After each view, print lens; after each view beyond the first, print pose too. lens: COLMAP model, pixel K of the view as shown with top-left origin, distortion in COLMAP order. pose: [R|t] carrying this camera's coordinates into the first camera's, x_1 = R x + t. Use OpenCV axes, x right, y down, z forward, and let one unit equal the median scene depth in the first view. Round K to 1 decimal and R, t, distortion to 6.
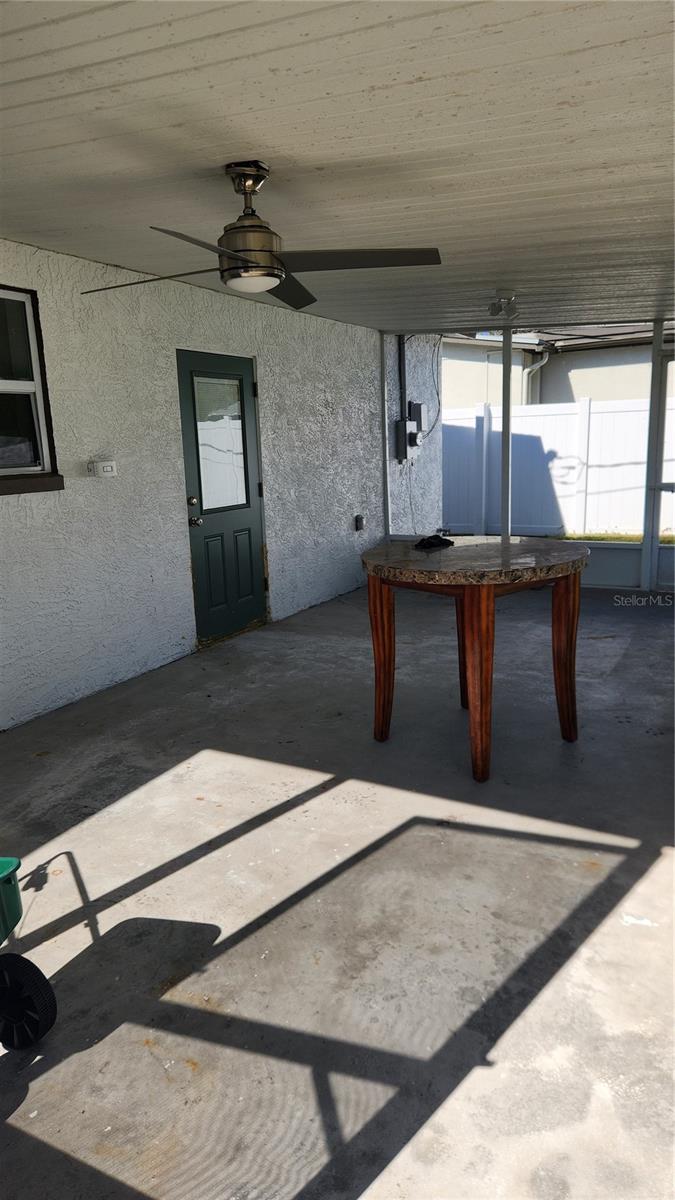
lens RADIAL K [[808.5, 0, 343.9], [0, 808.5, 587.9], [0, 0, 1]] dist [0.080217, -0.069042]
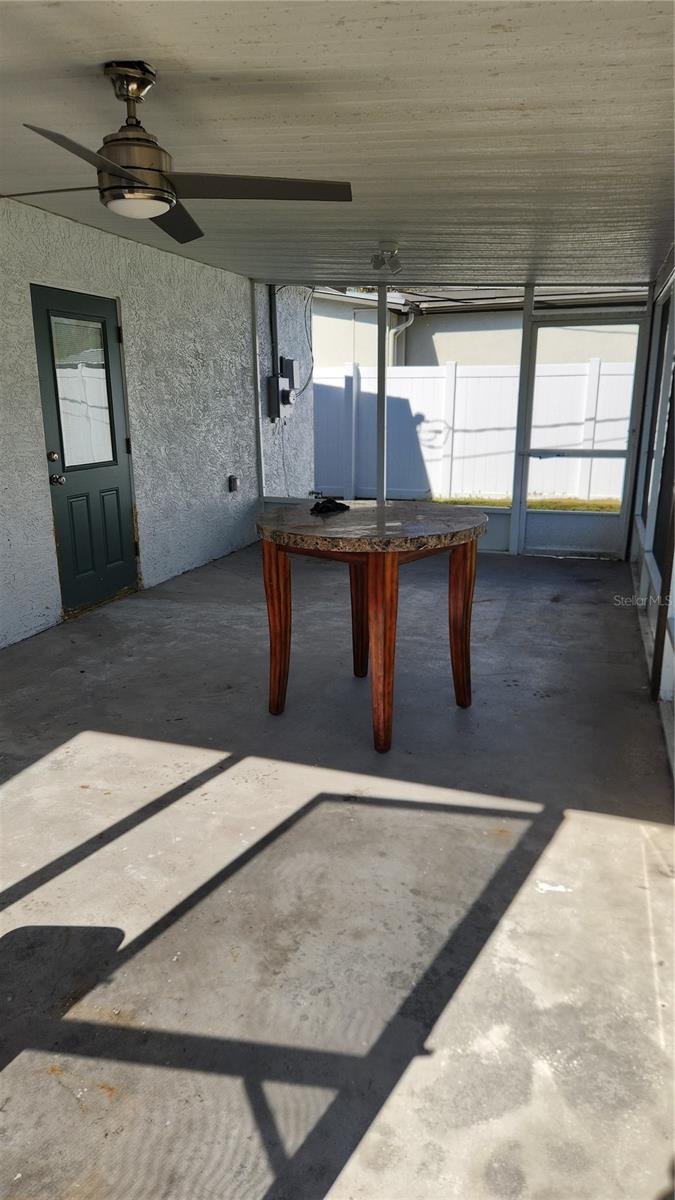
lens RADIAL K [[808.5, 0, 344.9], [0, 808.5, 603.0], [0, 0, 1]] dist [0.080217, -0.069042]
pose [[0.984277, -0.012384, 0.176198, -0.047106], [0.000755, 0.997825, 0.065912, -0.006762], [-0.176631, -0.064742, 0.982146, 0.059141]]
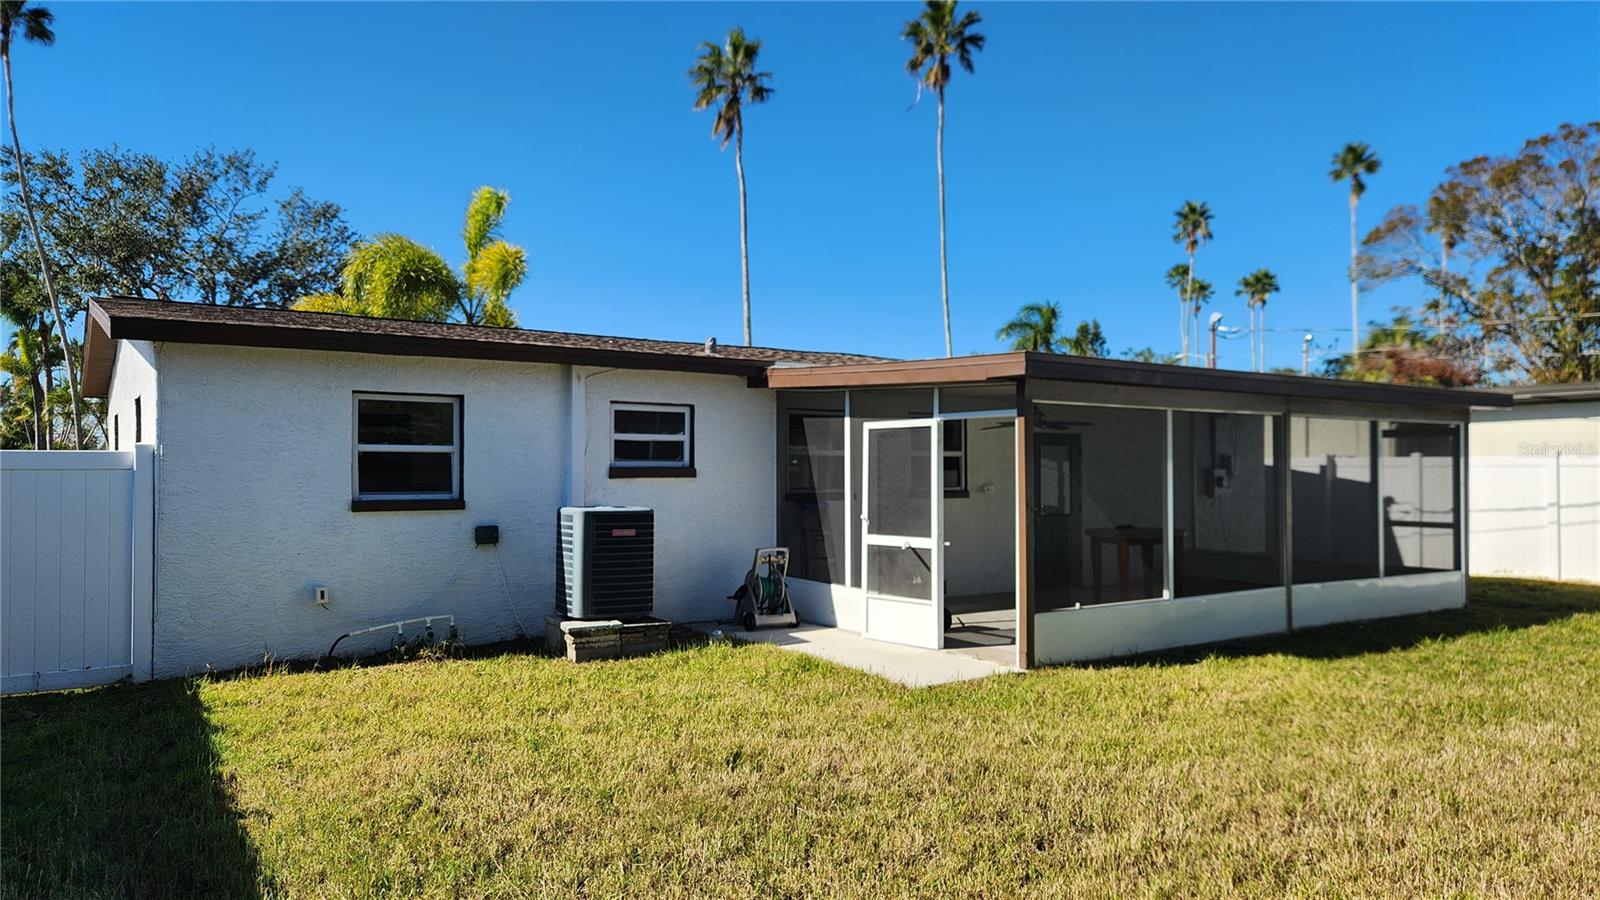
lens RADIAL K [[1078.0, 0, 801.4], [0, 1078.0, 449.8], [0, 0, 1]] dist [0.080217, -0.069042]
pose [[0.874725, 0.024755, -0.483987, 0.903128], [-0.118366, 0.979361, -0.163834, 0.382684], [0.469942, 0.200597, 0.859602, -2.363736]]
